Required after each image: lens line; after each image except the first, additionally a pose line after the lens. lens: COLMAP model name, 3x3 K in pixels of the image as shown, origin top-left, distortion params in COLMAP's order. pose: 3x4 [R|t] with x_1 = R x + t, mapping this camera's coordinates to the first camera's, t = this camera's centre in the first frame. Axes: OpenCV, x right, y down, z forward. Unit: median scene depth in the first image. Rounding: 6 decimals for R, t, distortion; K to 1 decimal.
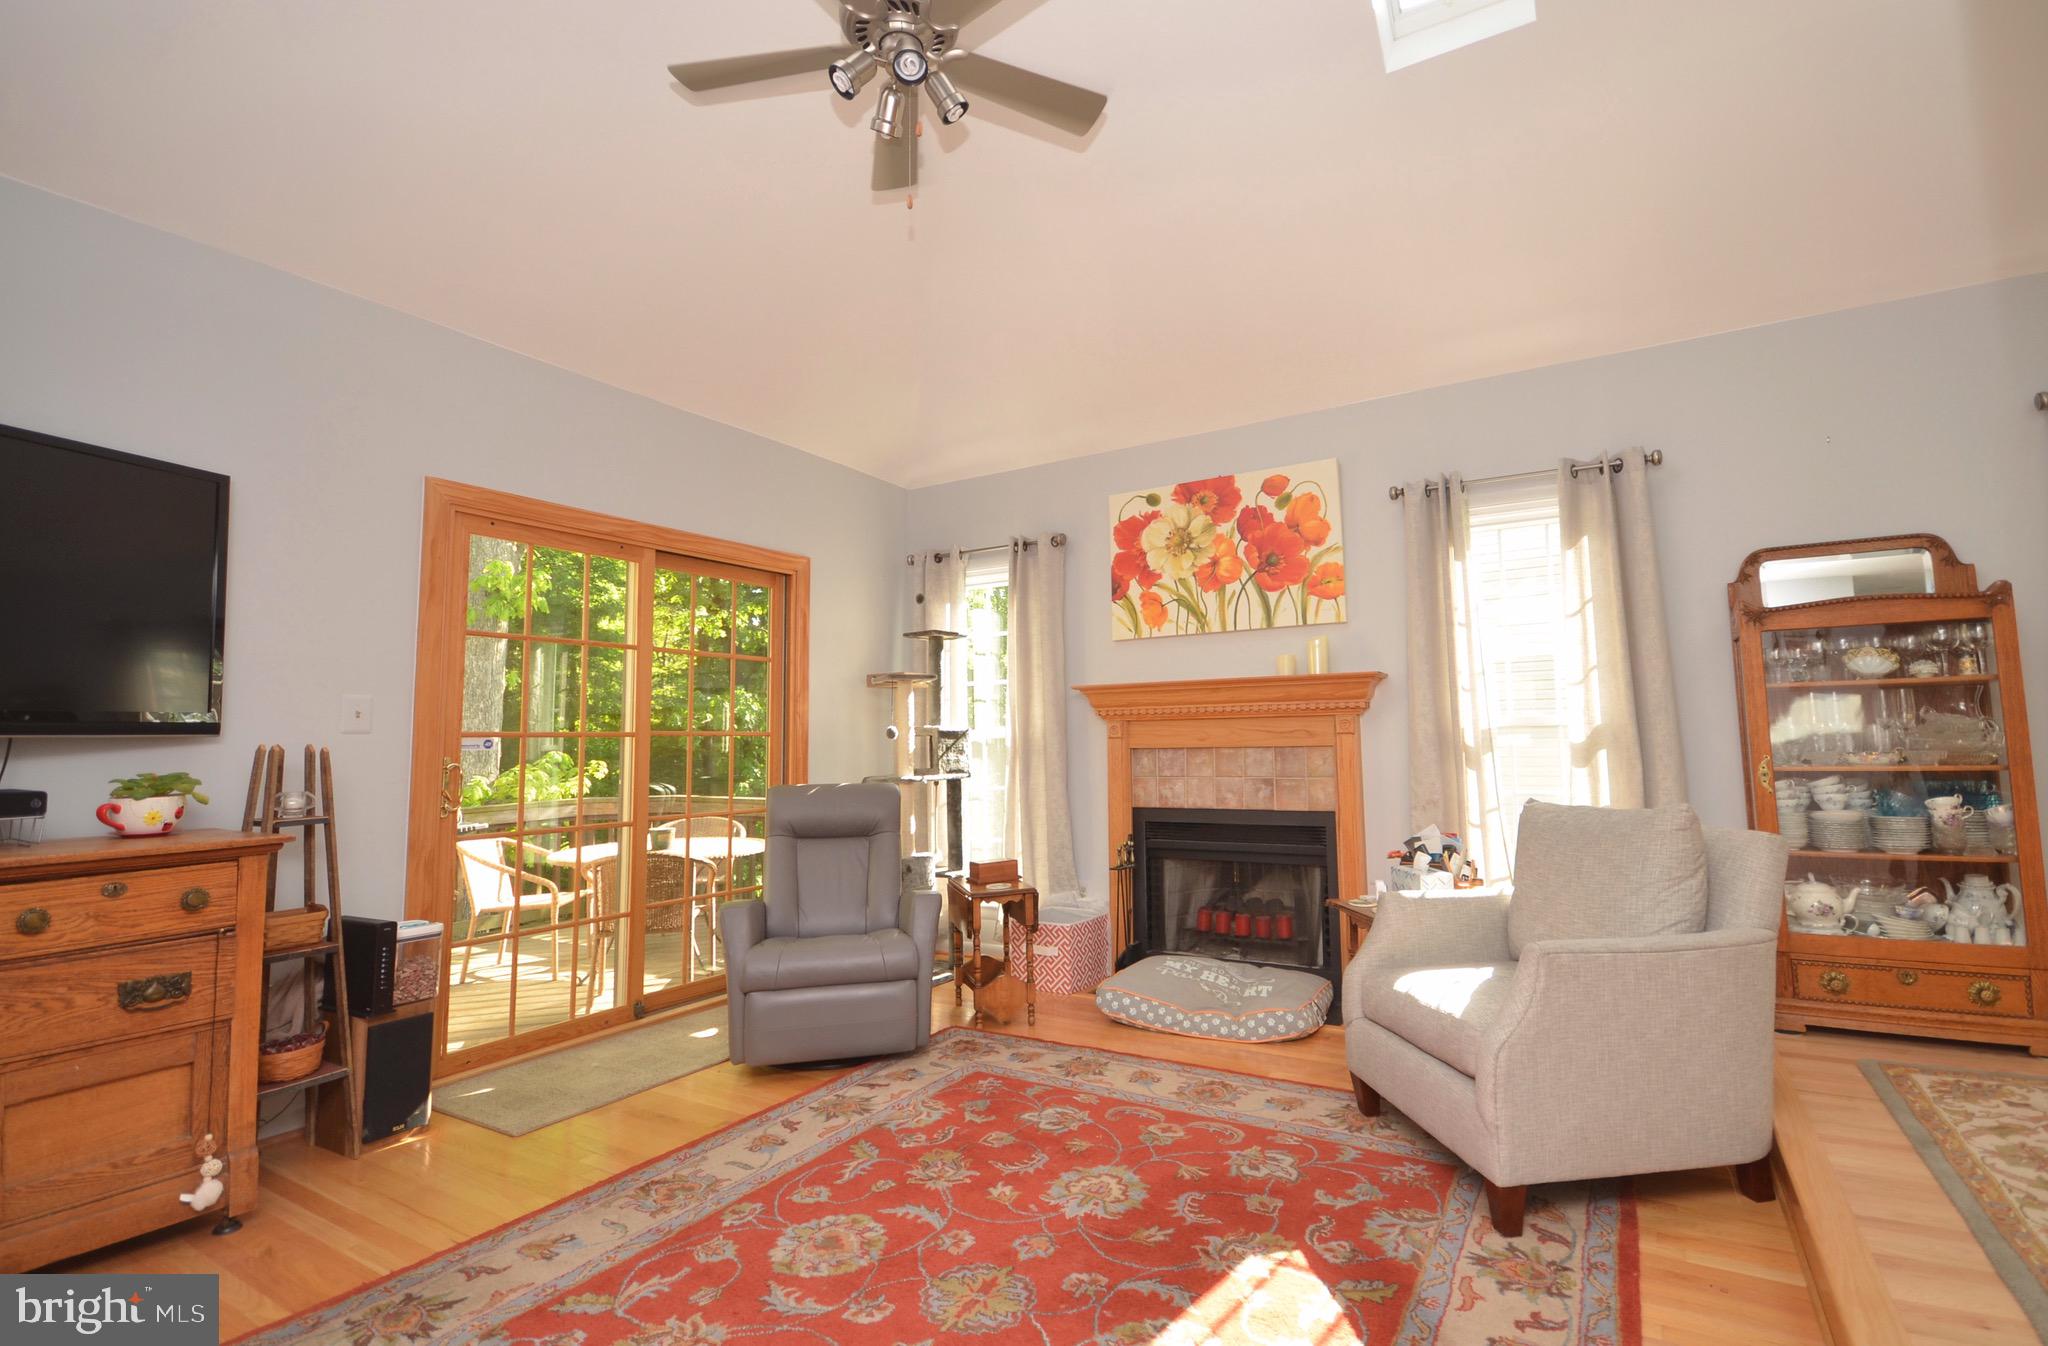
lens RADIAL K [[945.0, 0, 1084.0], [0, 945.0, 648.3], [0, 0, 1]] dist [-0.002471, -0.004670]
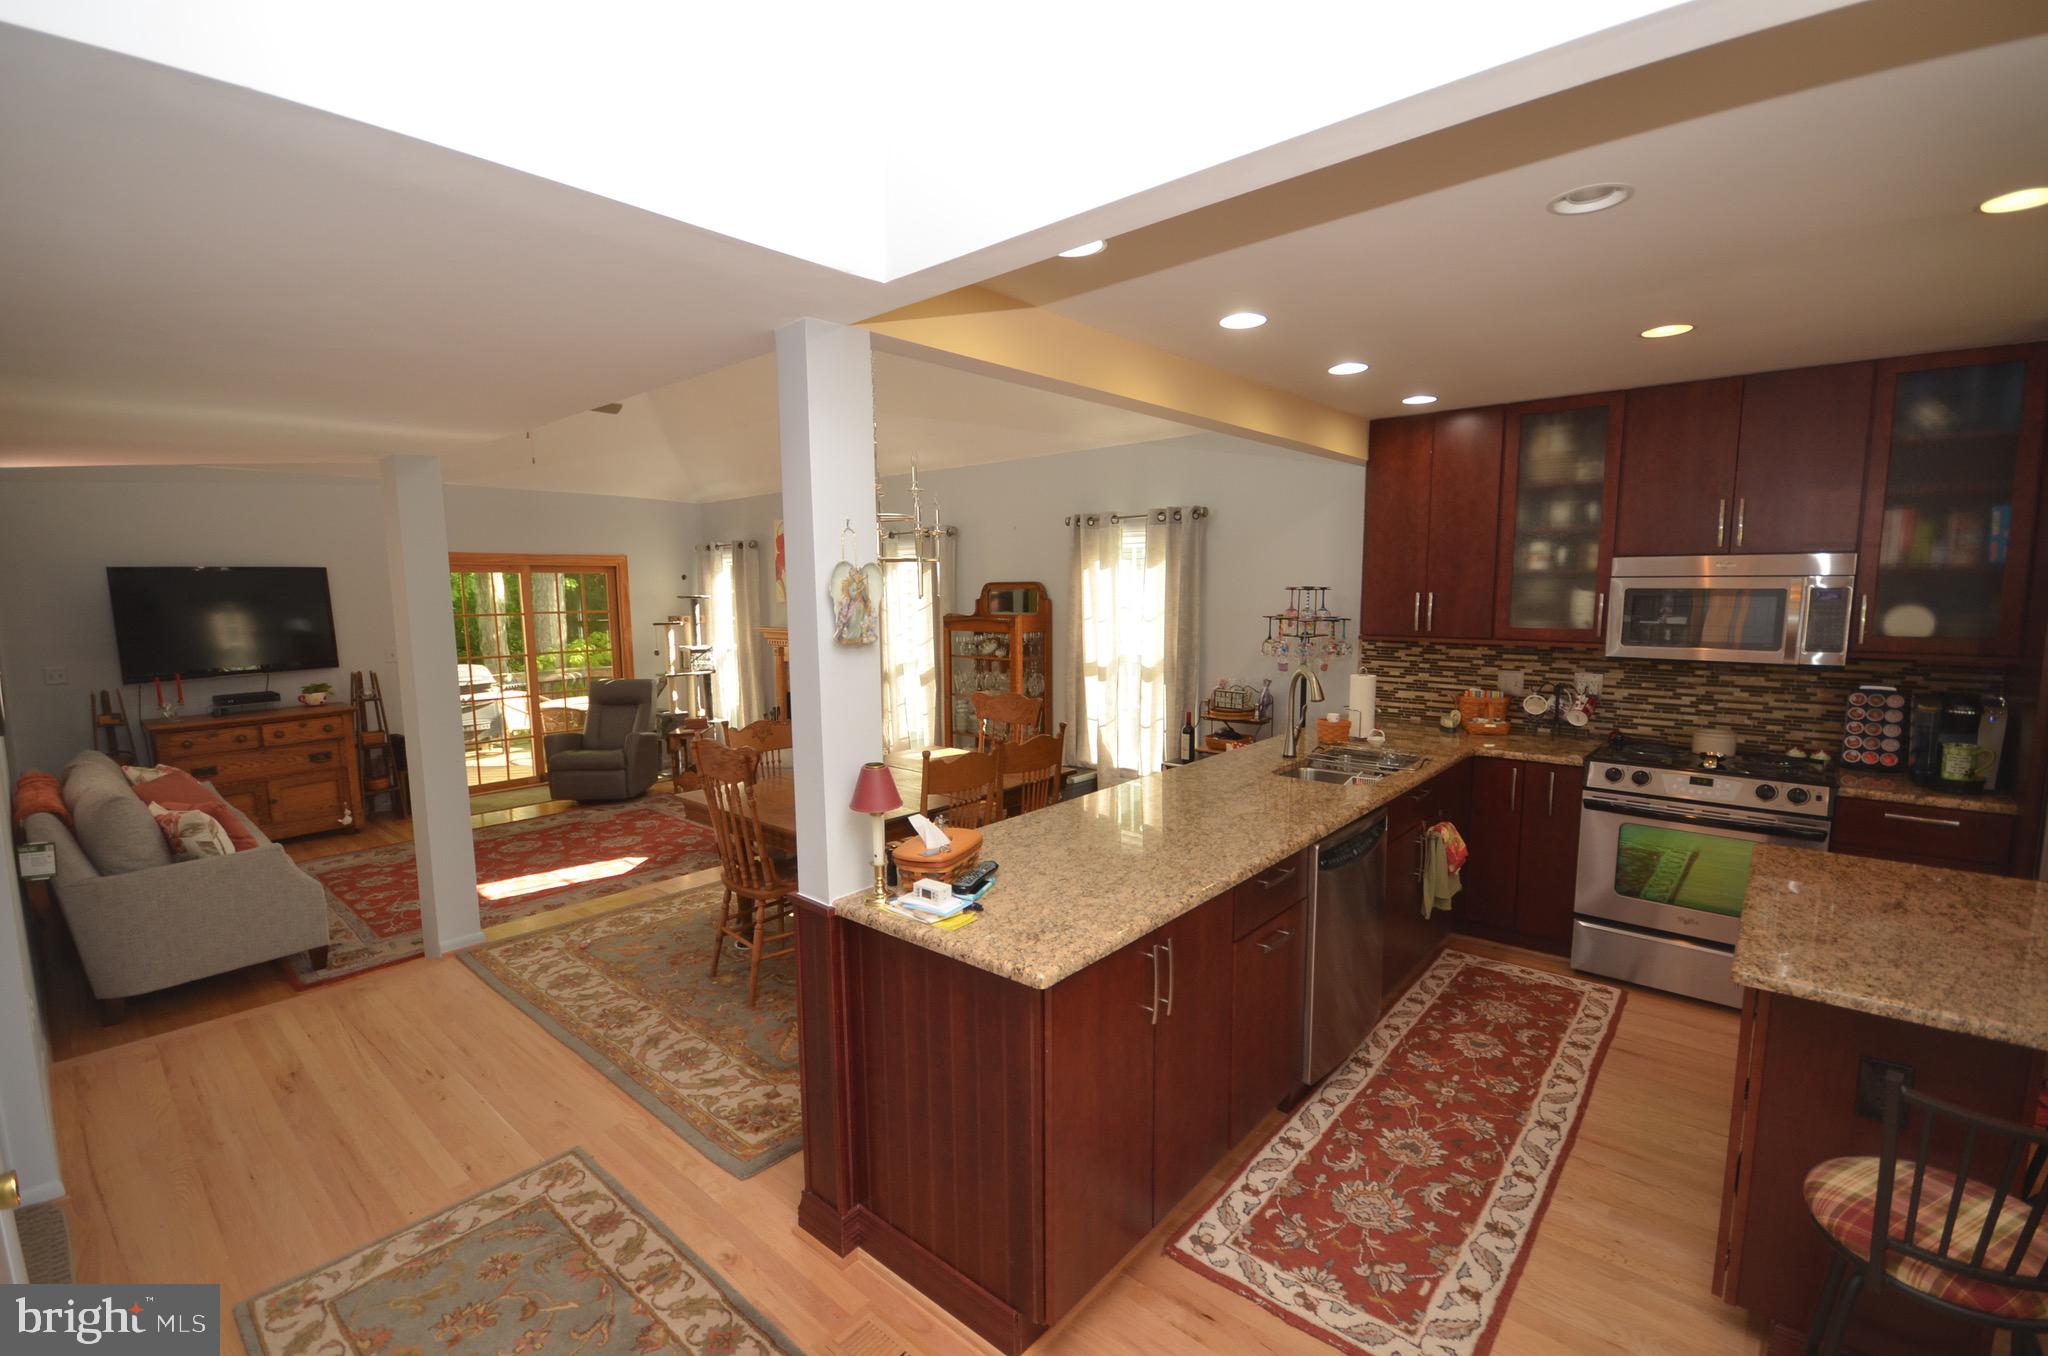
lens RADIAL K [[894.4, 0, 1030.7], [0, 894.4, 694.1], [0, 0, 1]] dist [-0.001561, -0.002294]
pose [[0.980569, 0.032826, -0.193409, 1.294789], [0.010637, 0.975554, 0.219502, -0.317937], [0.195886, -0.217294, 0.956249, -0.911719]]
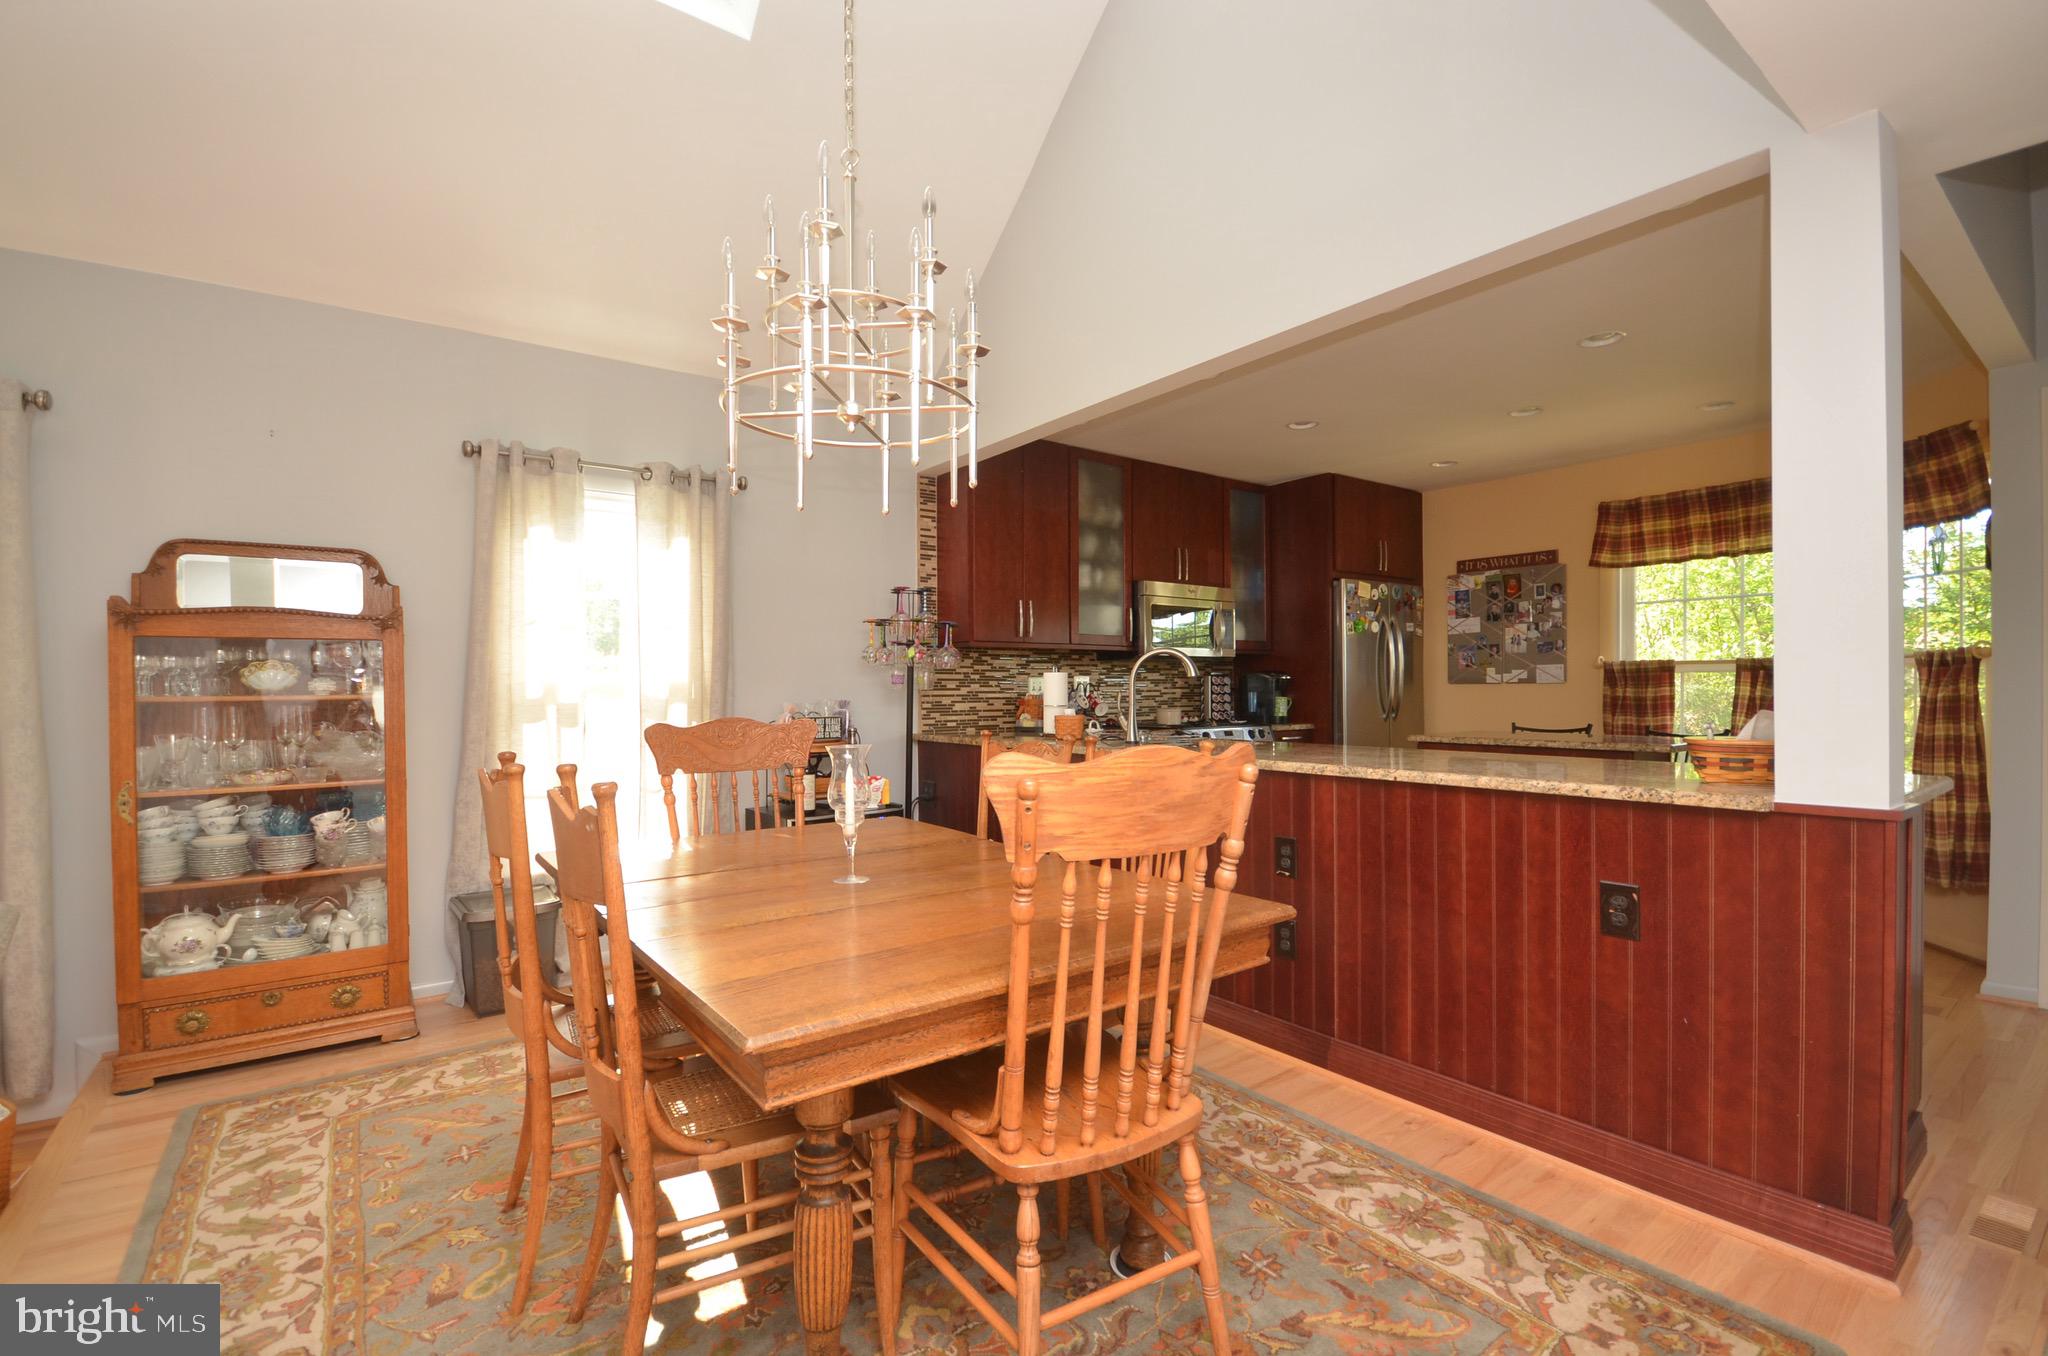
lens RADIAL K [[894.4, 0, 1024.3], [0, 894.4, 696.4], [0, 0, 1]] dist [-0.001561, -0.002294]
pose [[0.403155, 0.006245, 0.915111, 0.307706], [-0.085806, 0.995829, 0.031006, -0.057859], [-0.911100, -0.091022, 0.402009, -0.062192]]
